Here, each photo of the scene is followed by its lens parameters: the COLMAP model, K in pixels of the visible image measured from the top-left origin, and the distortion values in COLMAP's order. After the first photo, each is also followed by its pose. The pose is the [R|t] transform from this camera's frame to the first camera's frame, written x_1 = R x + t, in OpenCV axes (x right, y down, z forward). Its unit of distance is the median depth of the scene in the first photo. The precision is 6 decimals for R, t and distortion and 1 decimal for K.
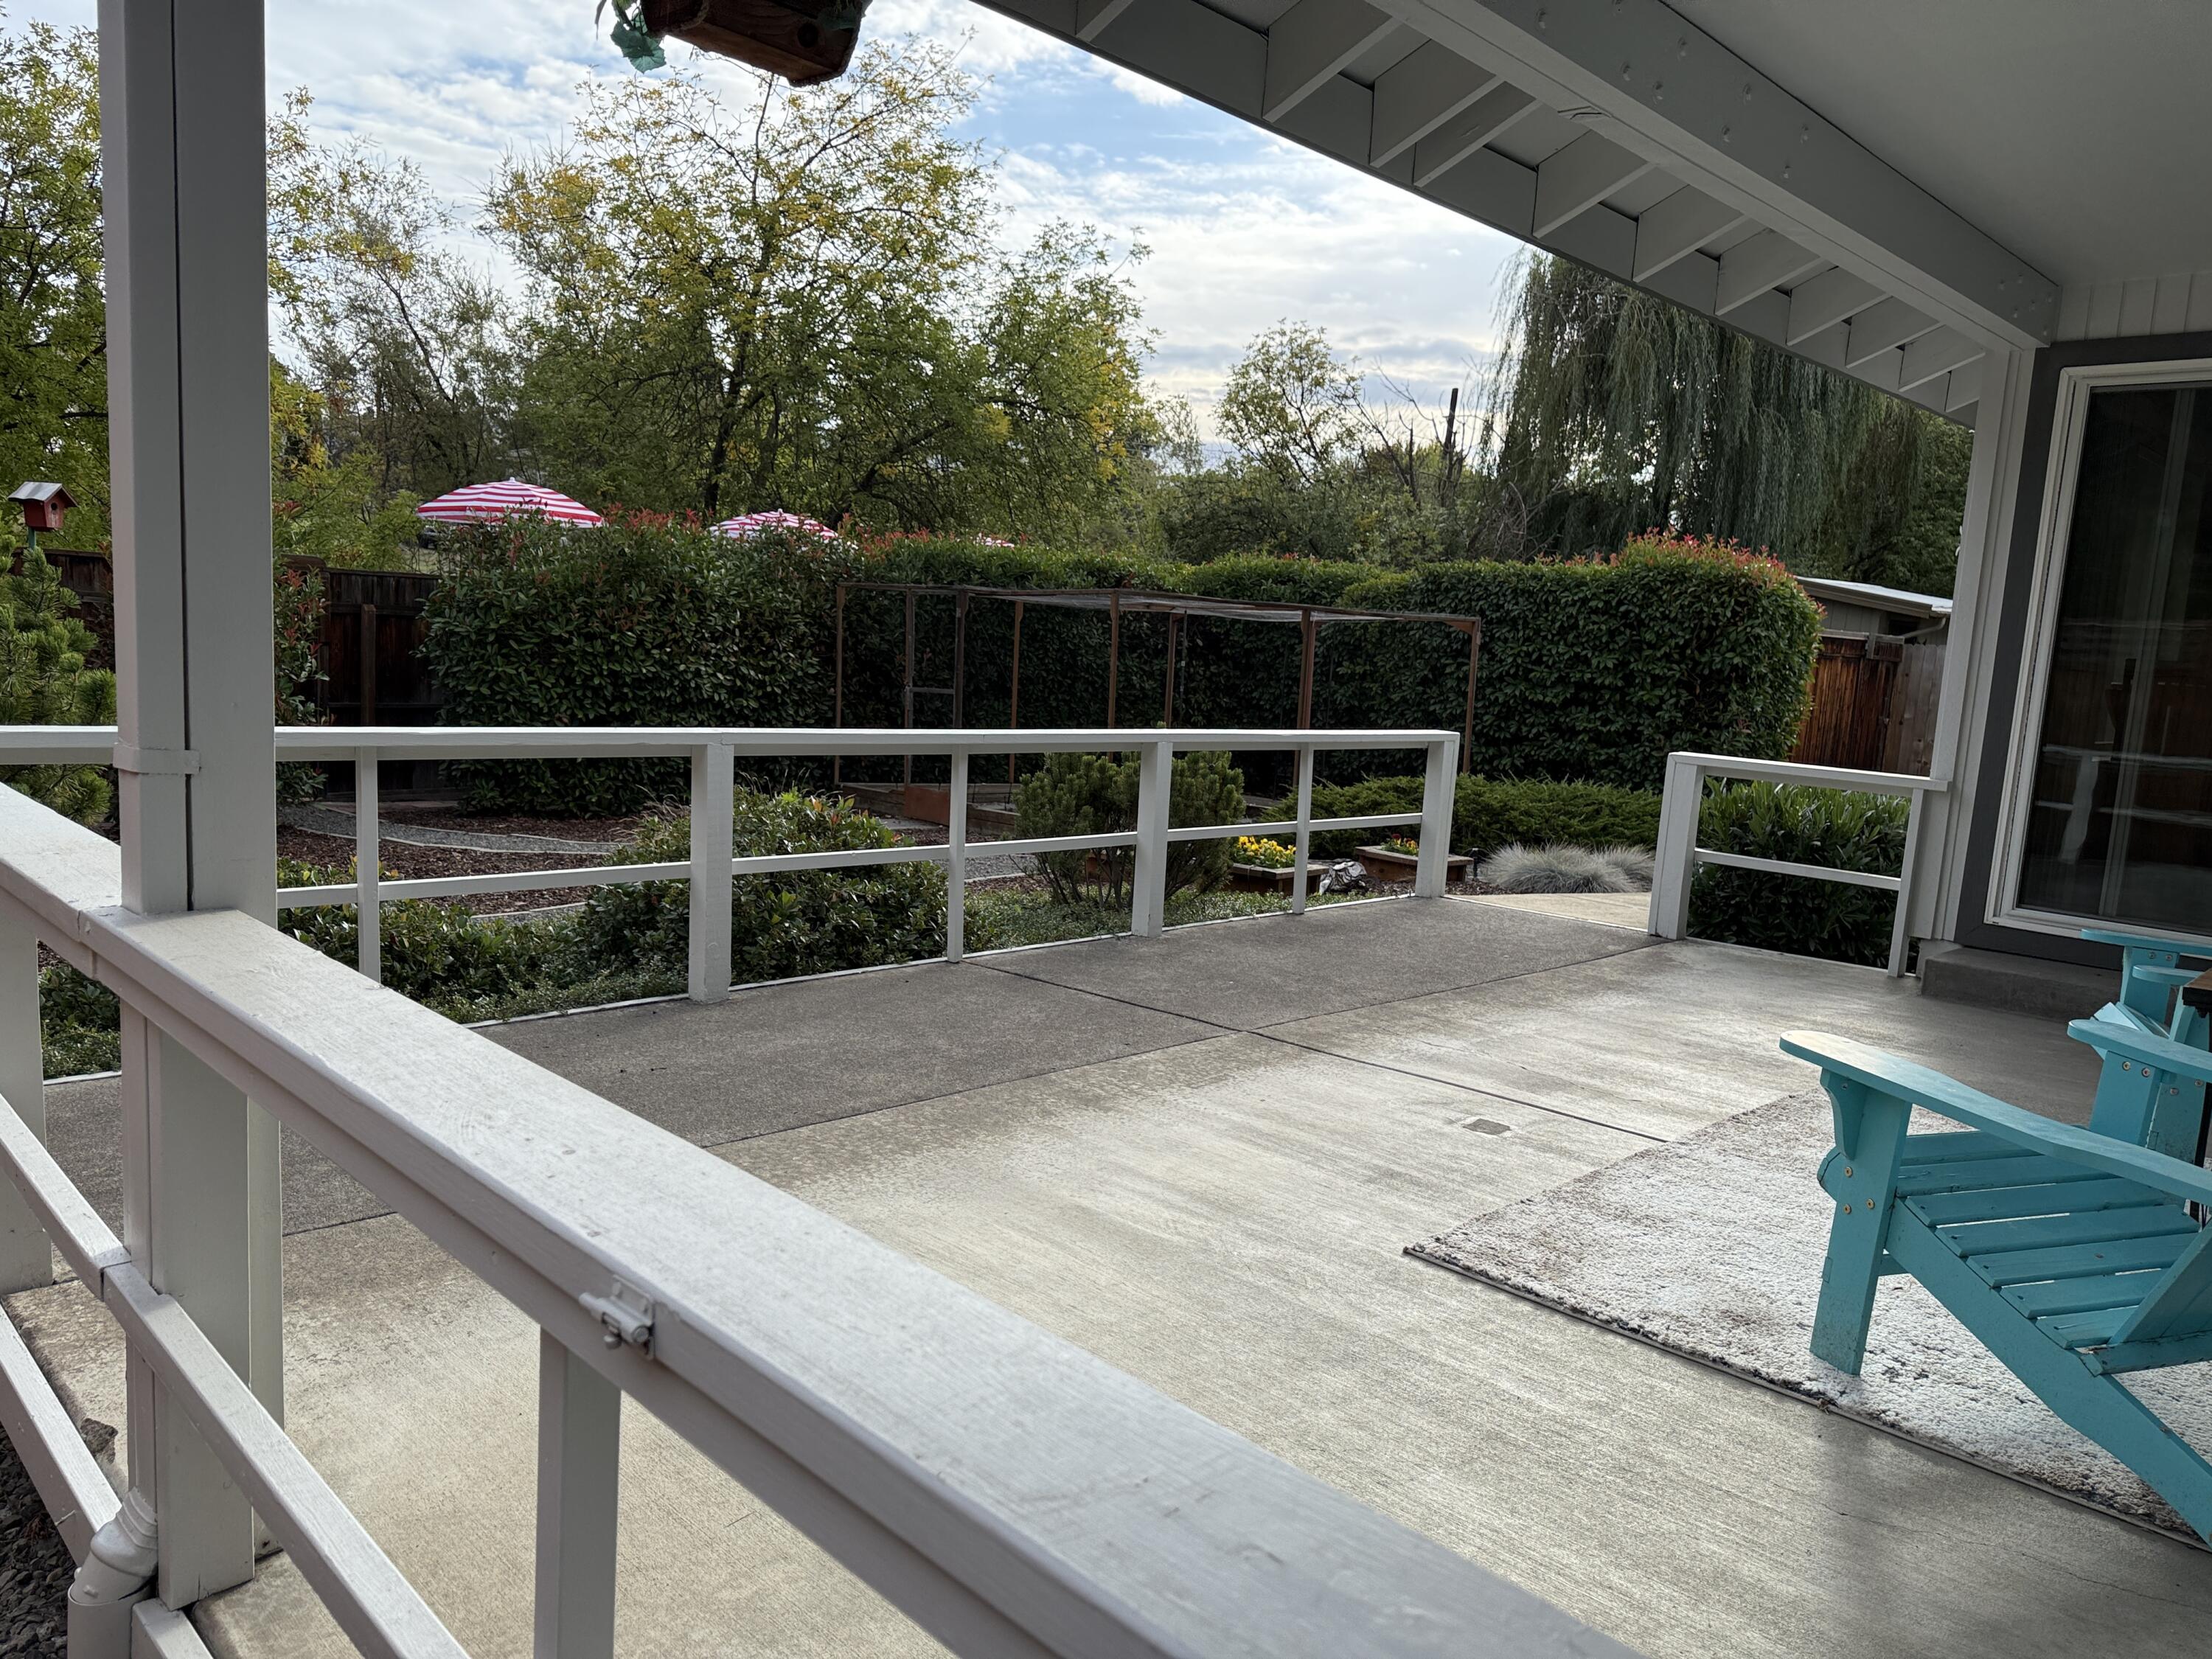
lens RADIAL K [[1526.4, 0, 1095.1], [0, 1526.4, 829.2], [0, 0, 1]] dist [0.167575, -0.272532]
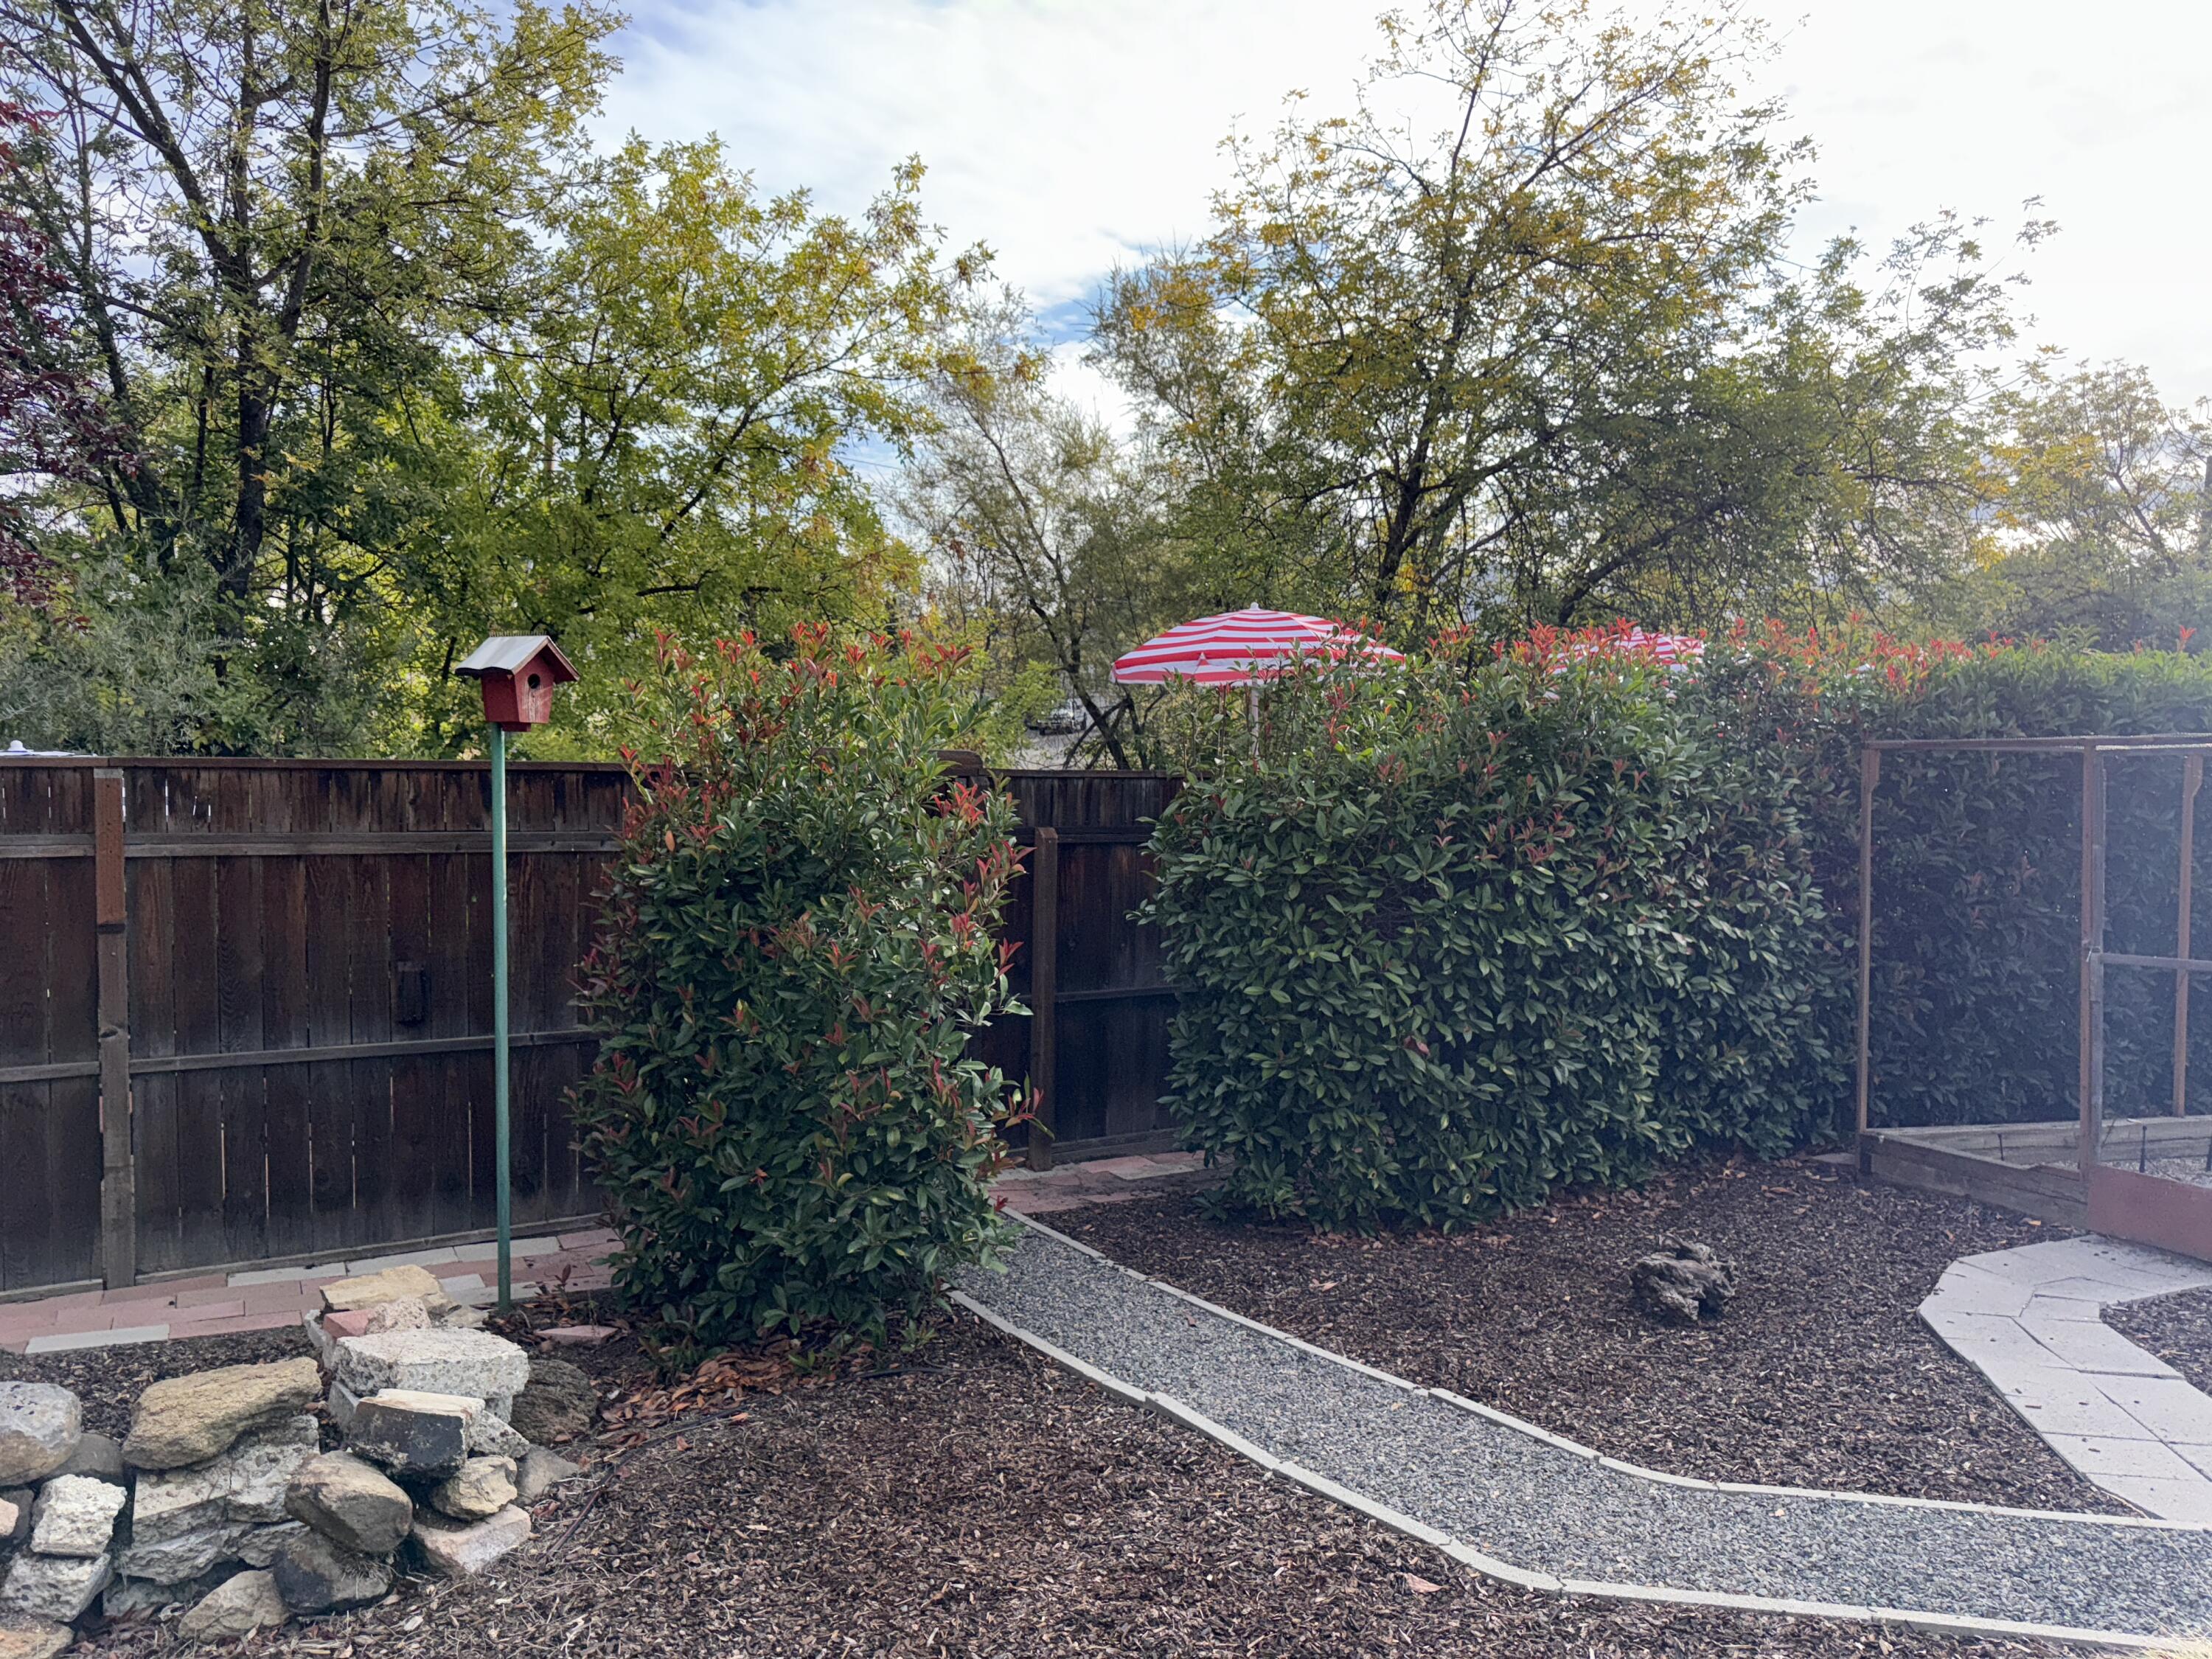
lens RADIAL K [[1533.0, 0, 1099.2], [0, 1533.0, 848.2], [0, 0, 1]] dist [0.047066, -0.056487]
pose [[0.949941, -0.032292, -0.310756, -0.622397], [0.003395, 0.995652, -0.093085, -0.193565], [0.312411, 0.087370, 0.945921, 1.079337]]
